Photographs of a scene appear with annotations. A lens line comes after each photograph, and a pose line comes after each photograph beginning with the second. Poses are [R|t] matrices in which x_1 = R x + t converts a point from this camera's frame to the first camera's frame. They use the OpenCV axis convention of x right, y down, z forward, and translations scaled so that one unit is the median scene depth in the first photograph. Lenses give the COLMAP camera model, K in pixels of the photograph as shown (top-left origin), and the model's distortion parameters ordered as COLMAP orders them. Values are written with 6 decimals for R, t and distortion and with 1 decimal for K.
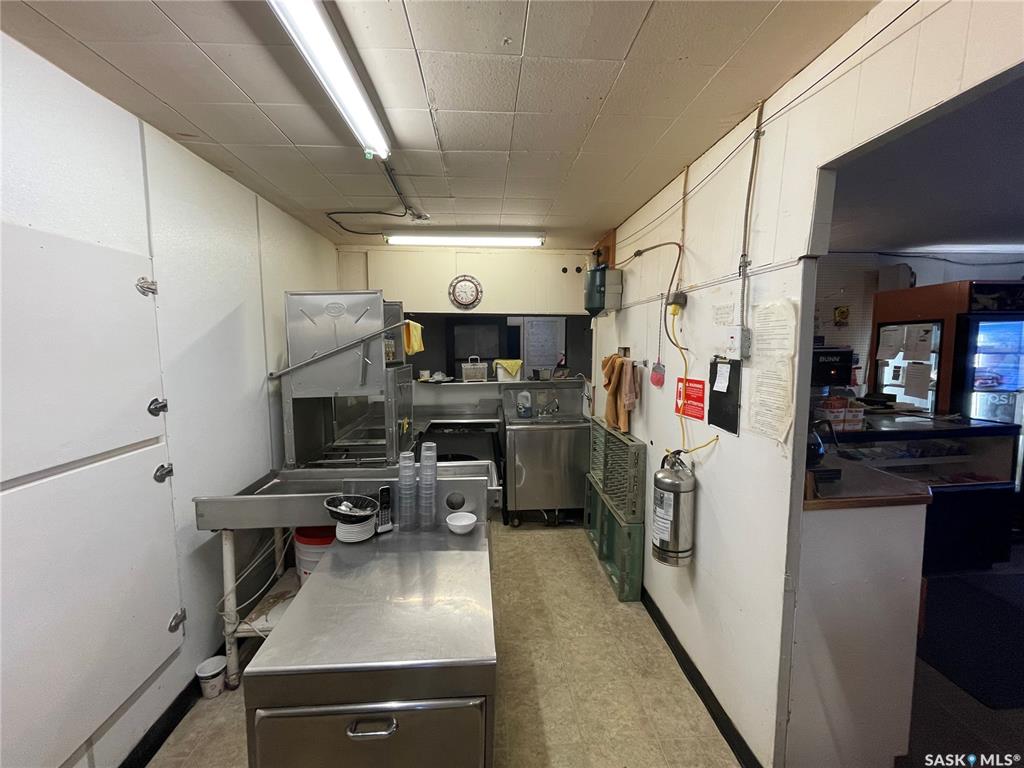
lens RADIAL K [[412.9, 0, 512.2], [0, 412.9, 381.0], [0, 0, 1]] dist [0.003145, -0.000624]
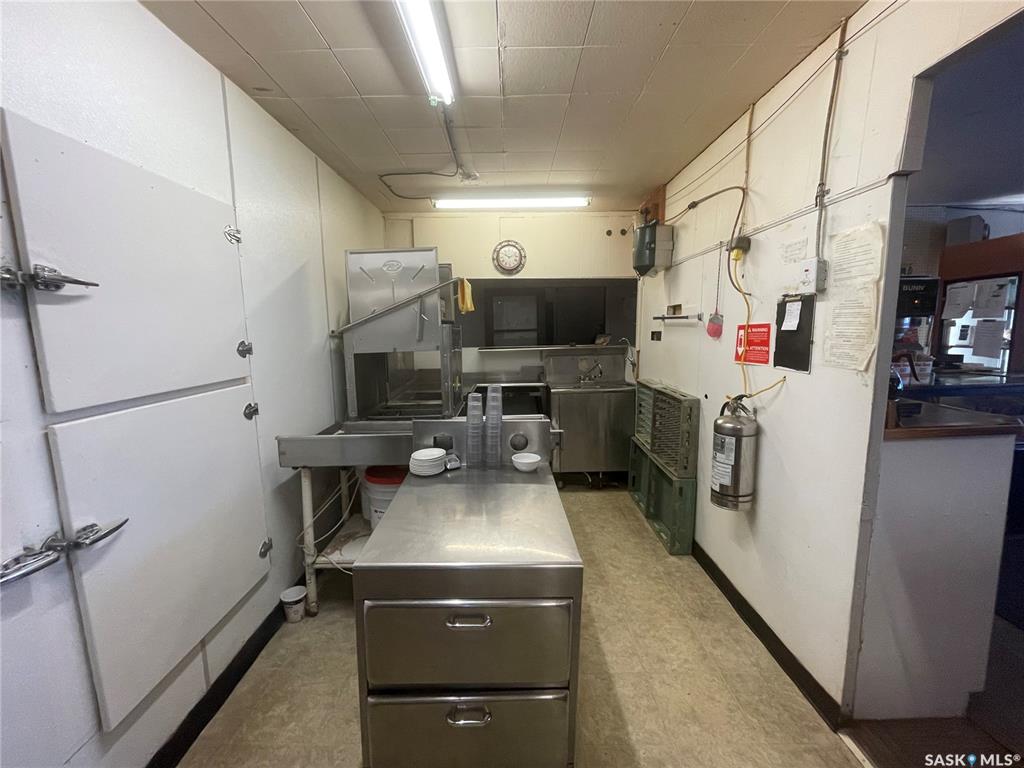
lens RADIAL K [[412.9, 0, 511.4], [0, 412.9, 382.1], [0, 0, 1]] dist [0.003145, -0.000624]
pose [[0.998070, -0.003446, -0.062006, -0.085530], [0.005679, 0.999340, 0.035866, 0.096329], [0.061841, -0.036149, 0.997431, -0.024537]]
